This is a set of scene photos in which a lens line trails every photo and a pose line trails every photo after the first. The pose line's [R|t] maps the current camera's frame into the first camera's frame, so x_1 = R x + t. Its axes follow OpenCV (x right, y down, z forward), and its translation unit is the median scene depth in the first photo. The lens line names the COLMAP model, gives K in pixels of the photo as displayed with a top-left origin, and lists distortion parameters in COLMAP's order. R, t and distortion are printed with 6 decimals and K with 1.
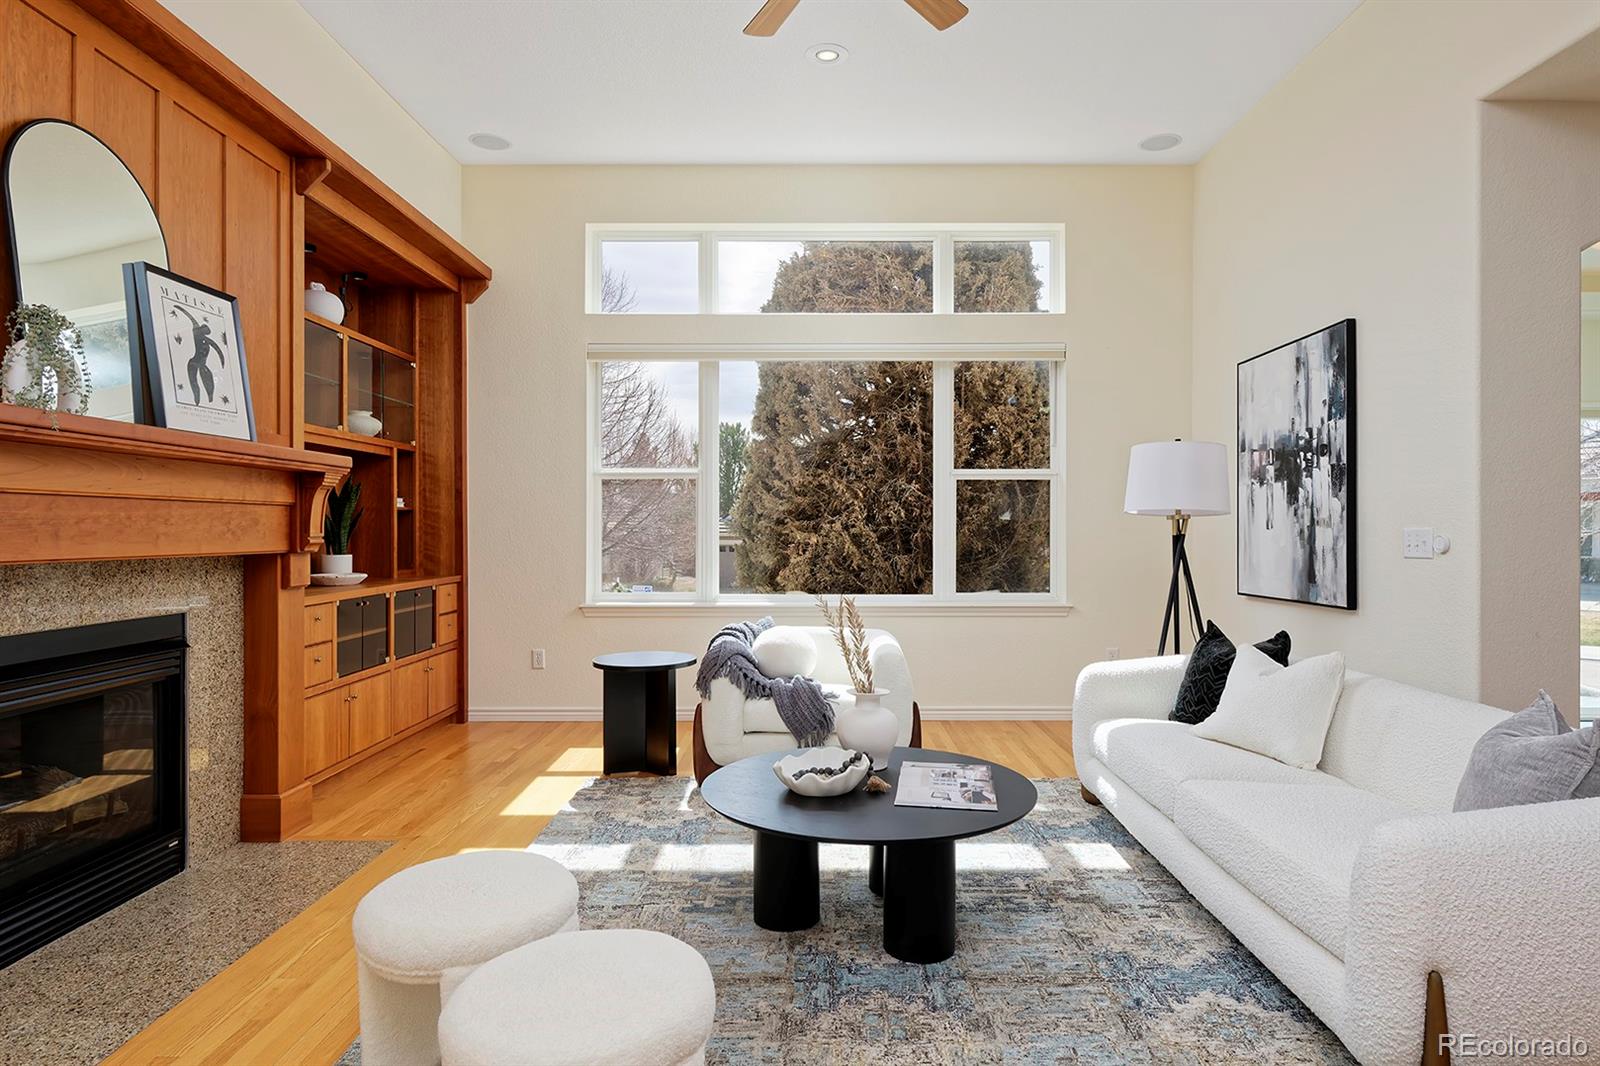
lens RADIAL K [[900.8, 0, 815.7], [0, 900.8, 529.6], [0, 0, 1]] dist [-0.002815, -0.002621]
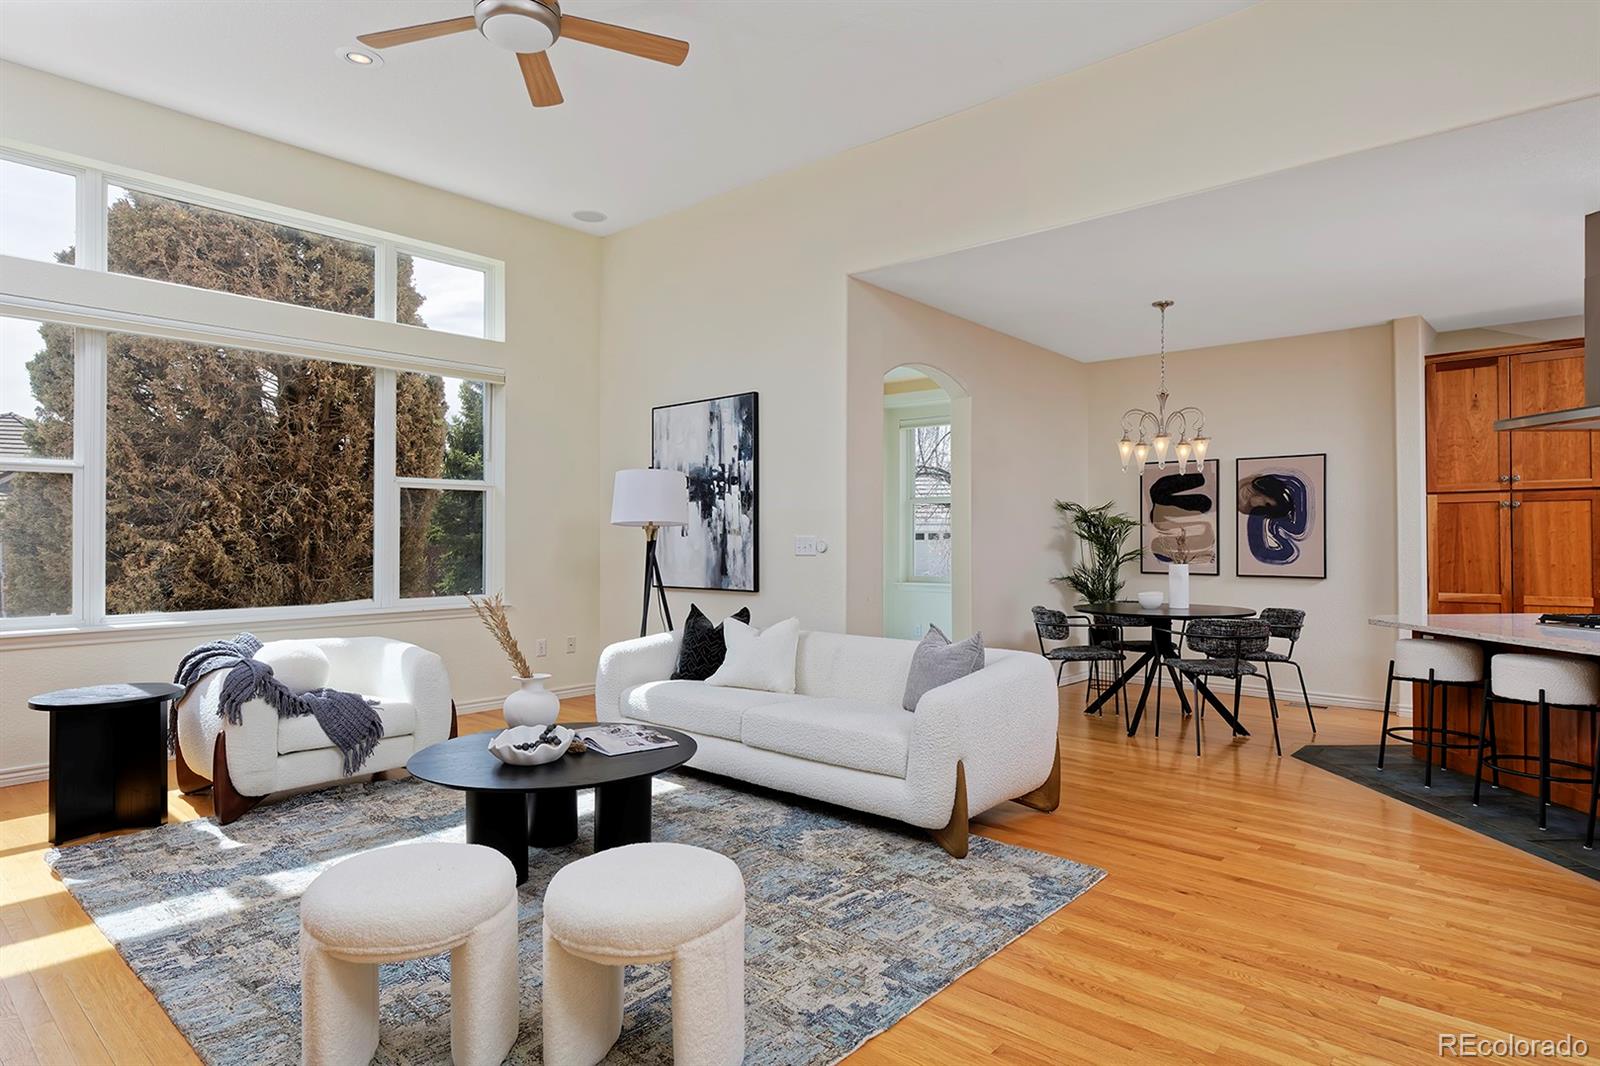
lens RADIAL K [[900.8, 0, 814.8], [0, 900.8, 532.7], [0, 0, 1]] dist [-0.002815, -0.002621]
pose [[0.656954, 0.003749, 0.753922, -0.418676], [-0.001042, 0.999991, -0.004064, -0.000868], [-0.753930, 0.001885, 0.656952, -0.027284]]
